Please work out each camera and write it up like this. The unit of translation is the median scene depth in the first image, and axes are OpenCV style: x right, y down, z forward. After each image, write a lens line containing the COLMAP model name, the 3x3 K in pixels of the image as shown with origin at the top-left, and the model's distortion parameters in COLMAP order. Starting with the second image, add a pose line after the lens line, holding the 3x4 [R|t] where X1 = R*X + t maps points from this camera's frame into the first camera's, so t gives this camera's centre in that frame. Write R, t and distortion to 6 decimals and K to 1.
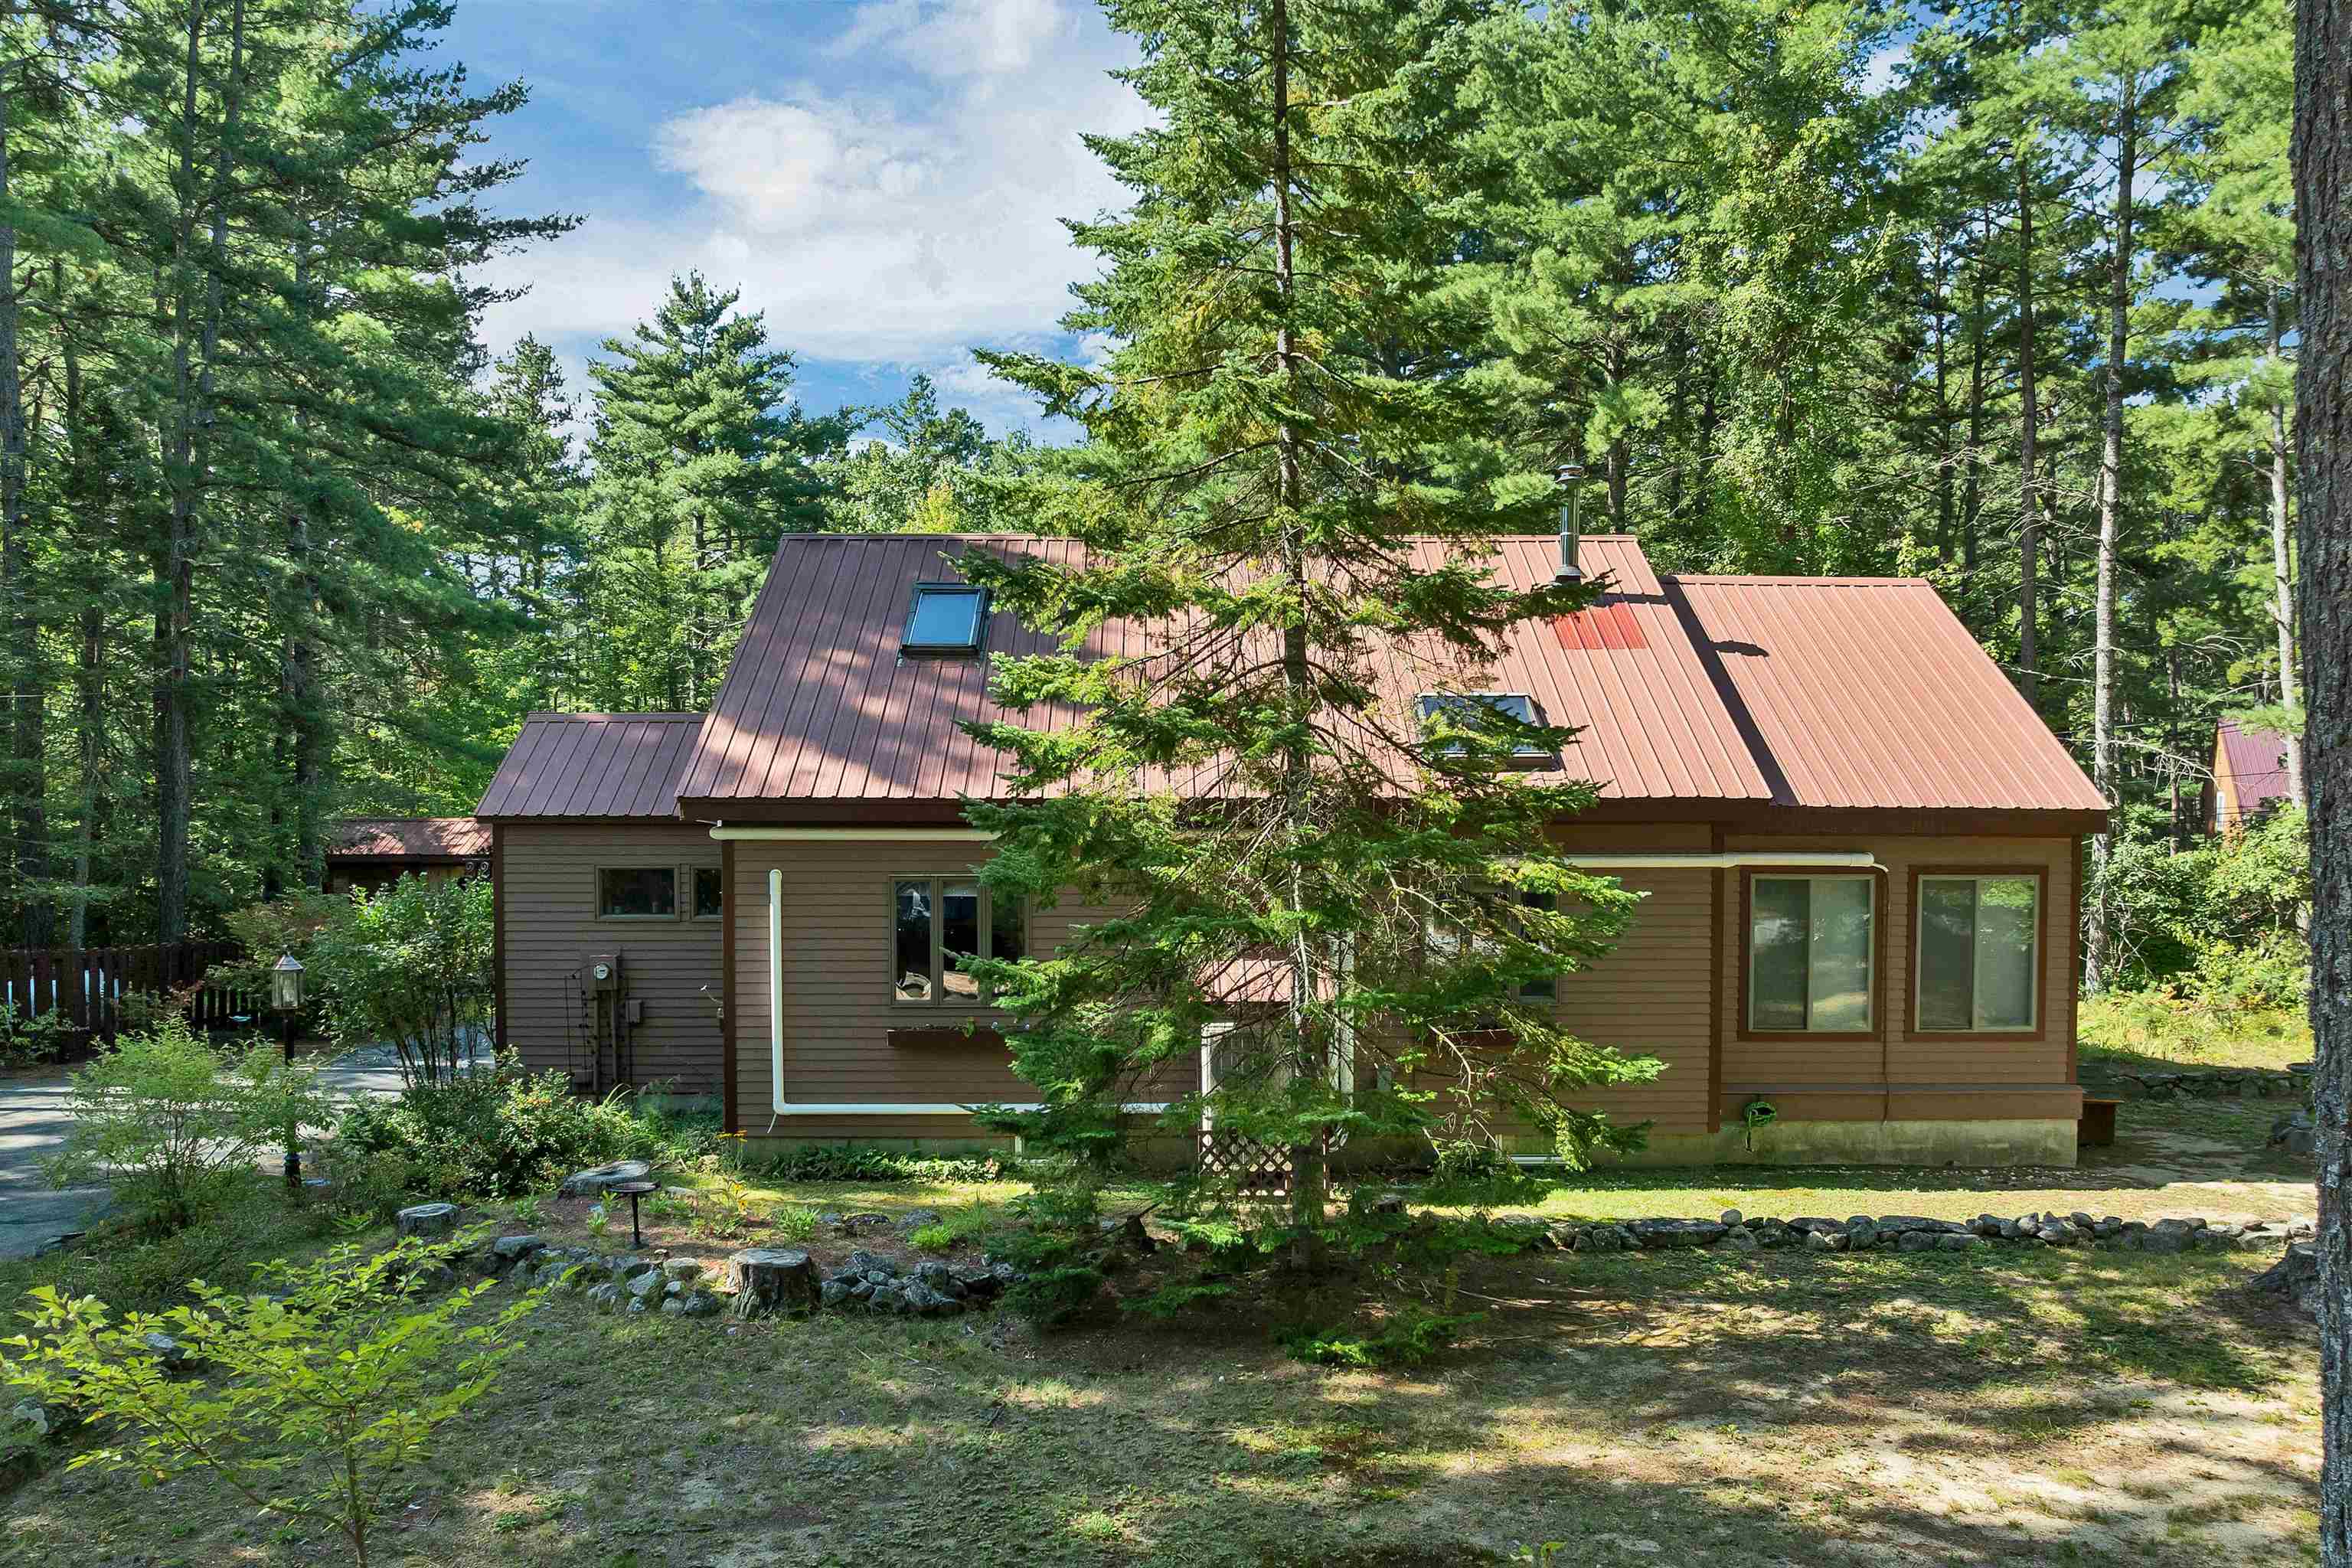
lens RADIAL K [[1676.0, 0, 1198.6], [0, 1676.0, 866.2], [0, 0, 1]] dist [-0.034221, -0.010261]
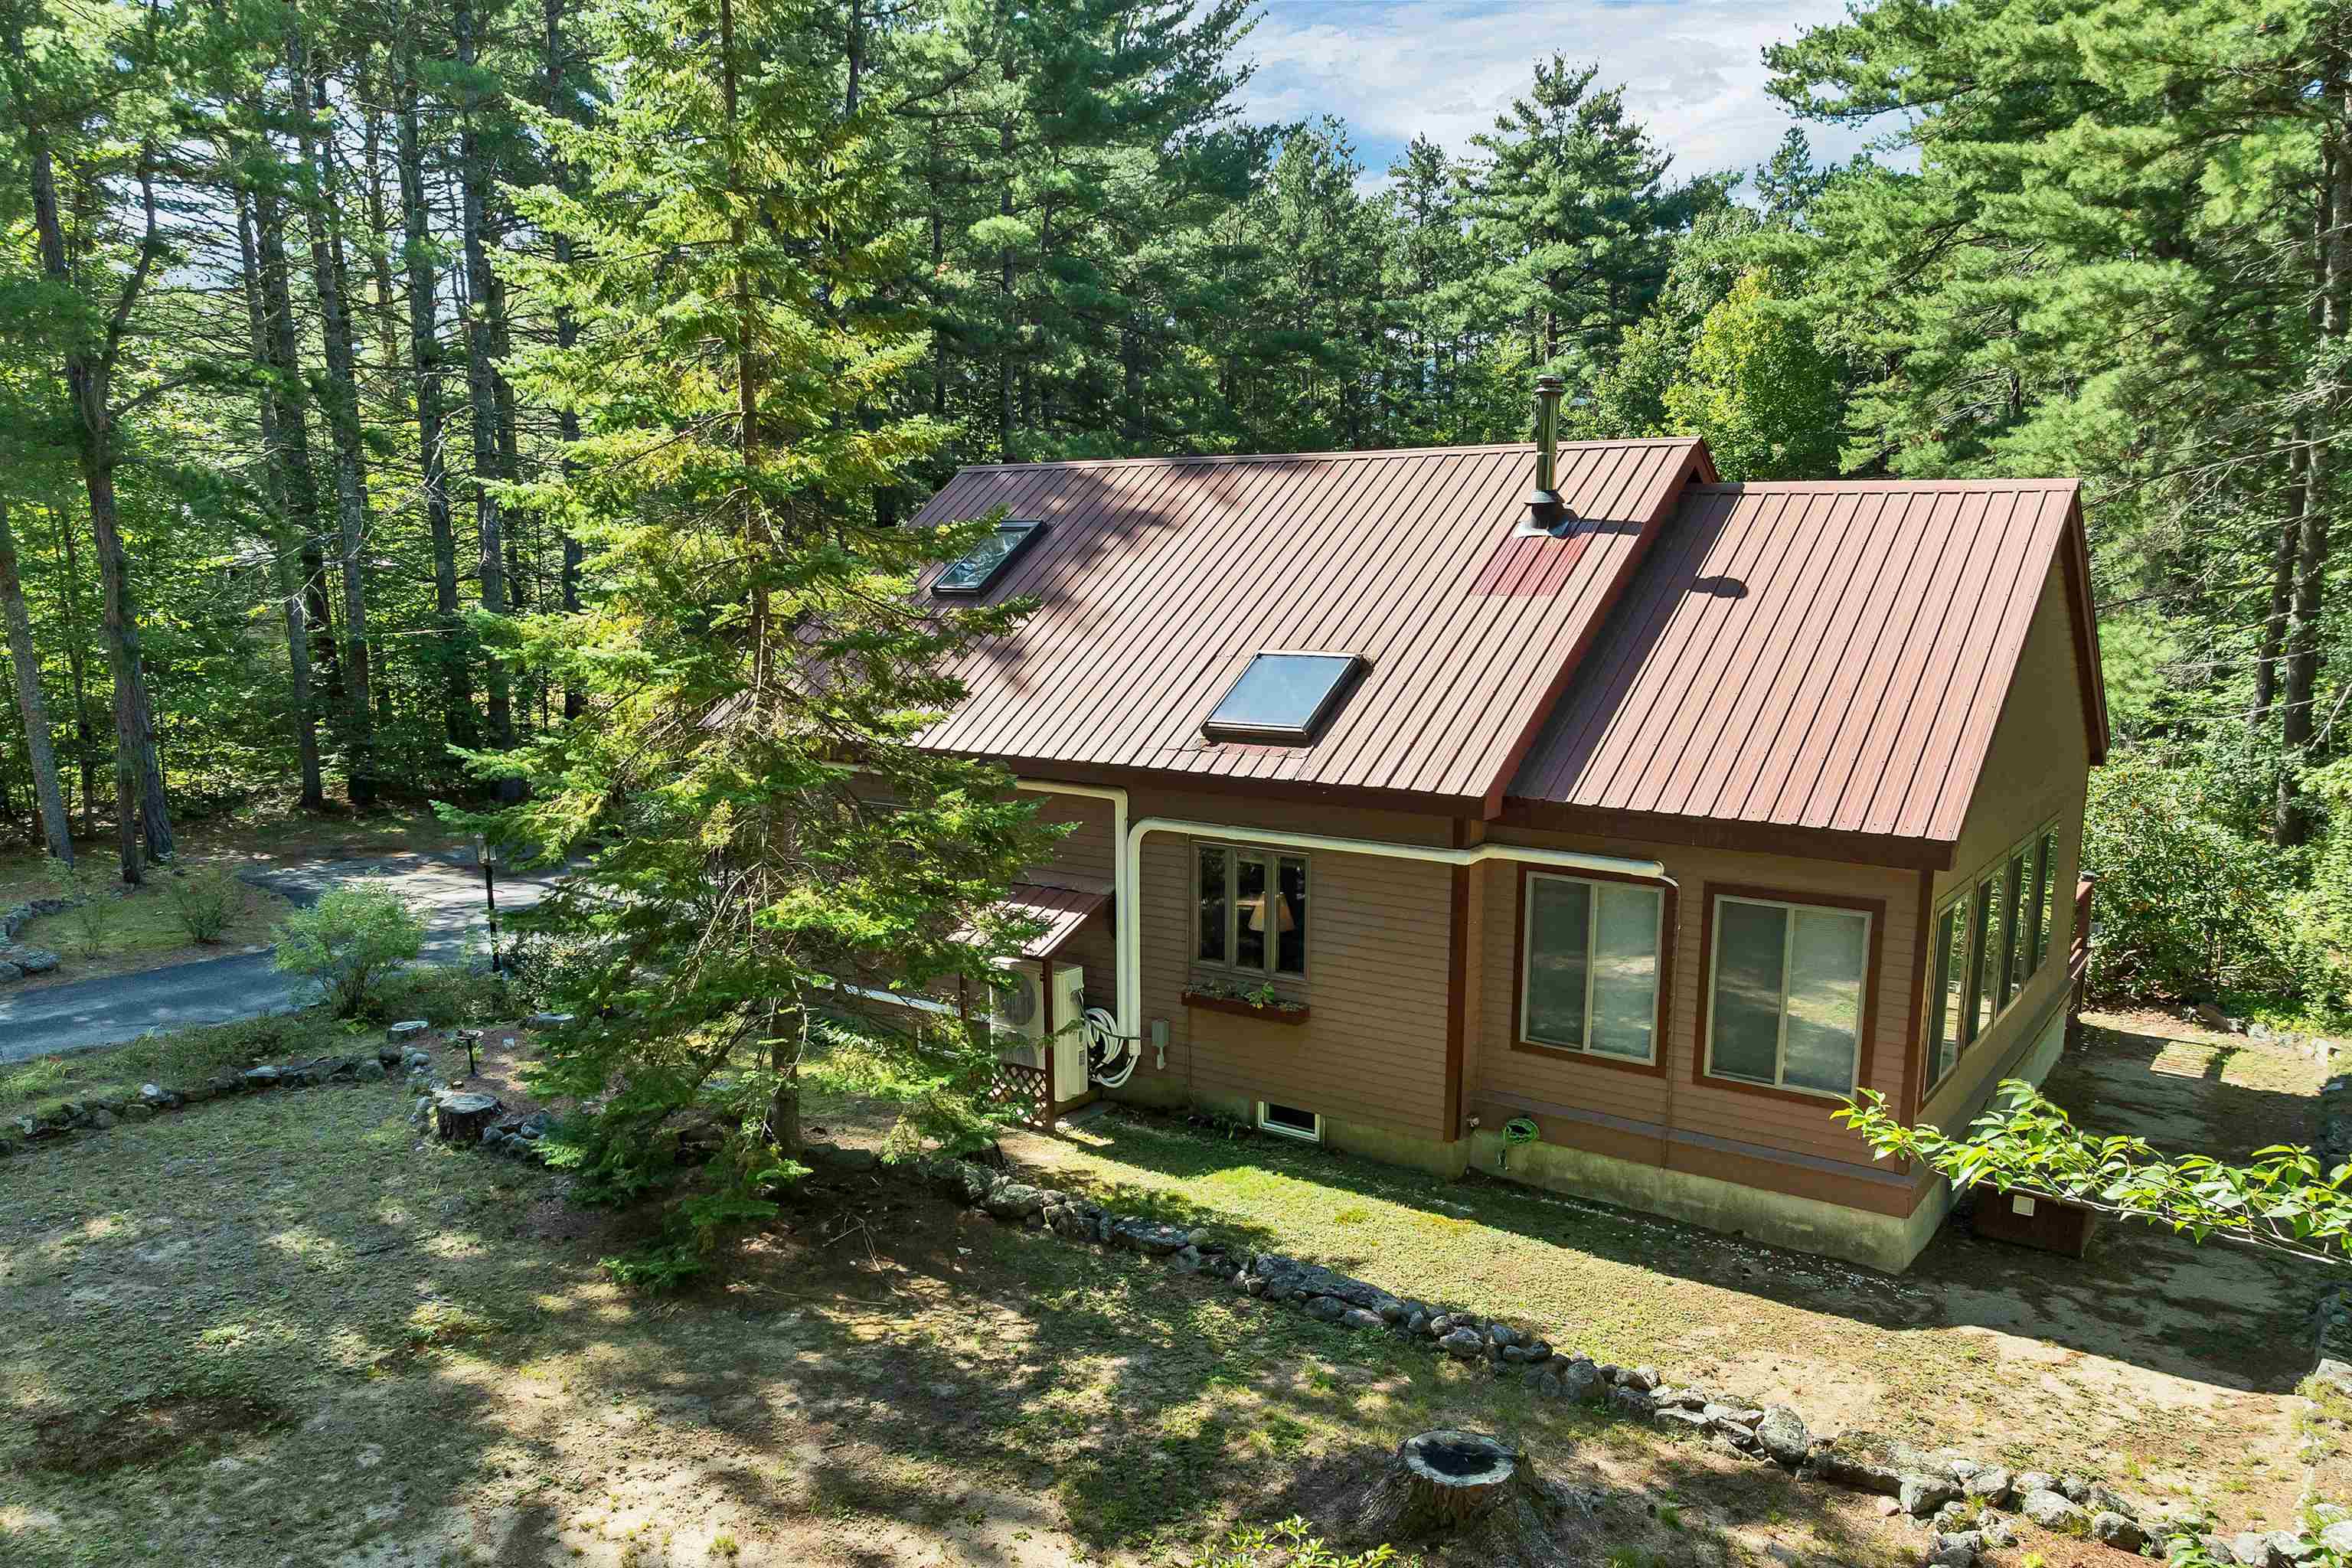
lens RADIAL K [[1676.0, 0, 1198.6], [0, 1676.0, 866.2], [0, 0, 1]] dist [-0.034221, -0.010261]
pose [[0.808674, 0.109073, -0.578057, 0.748780], [-0.023308, 0.987829, 0.153787, -0.139923], [0.587795, -0.110890, 0.801374, 0.187077]]
